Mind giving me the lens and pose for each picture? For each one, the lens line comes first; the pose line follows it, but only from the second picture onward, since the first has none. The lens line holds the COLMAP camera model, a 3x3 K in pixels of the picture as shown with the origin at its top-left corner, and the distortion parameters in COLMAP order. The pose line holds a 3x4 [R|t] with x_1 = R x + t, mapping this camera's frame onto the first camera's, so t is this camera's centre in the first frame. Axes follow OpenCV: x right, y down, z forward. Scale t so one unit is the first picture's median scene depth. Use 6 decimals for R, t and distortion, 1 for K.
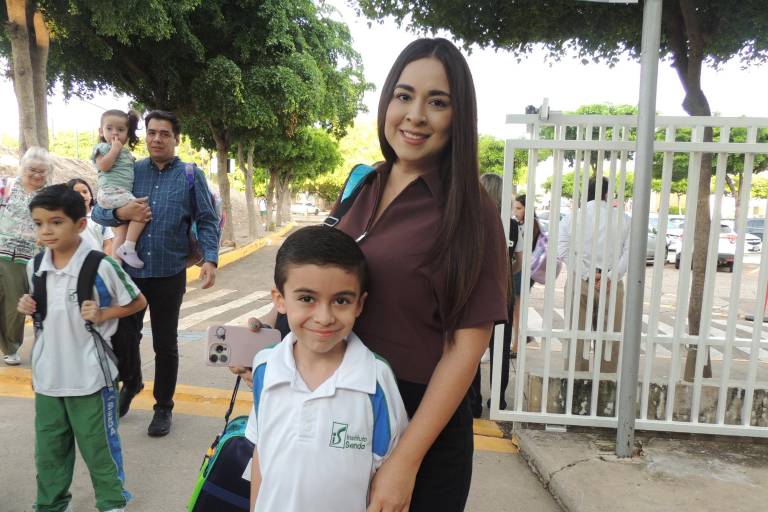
lens RADIAL K [[545.2, 0, 384.3], [0, 545.2, 268.5], [0, 0, 1]] dist [-0.007453, -0.033638]
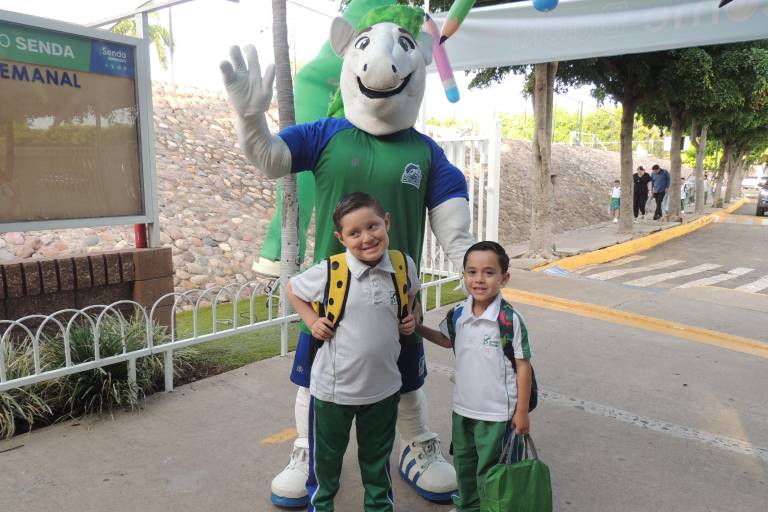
lens RADIAL K [[545.2, 0, 384.3], [0, 545.2, 268.5], [0, 0, 1]] dist [-0.007453, -0.033638]
pose [[0.736131, 0.109013, -0.668003, 0.008791], [-0.074102, 0.993992, 0.080552, 0.006372], [0.672771, -0.009796, 0.739786, -0.128029]]
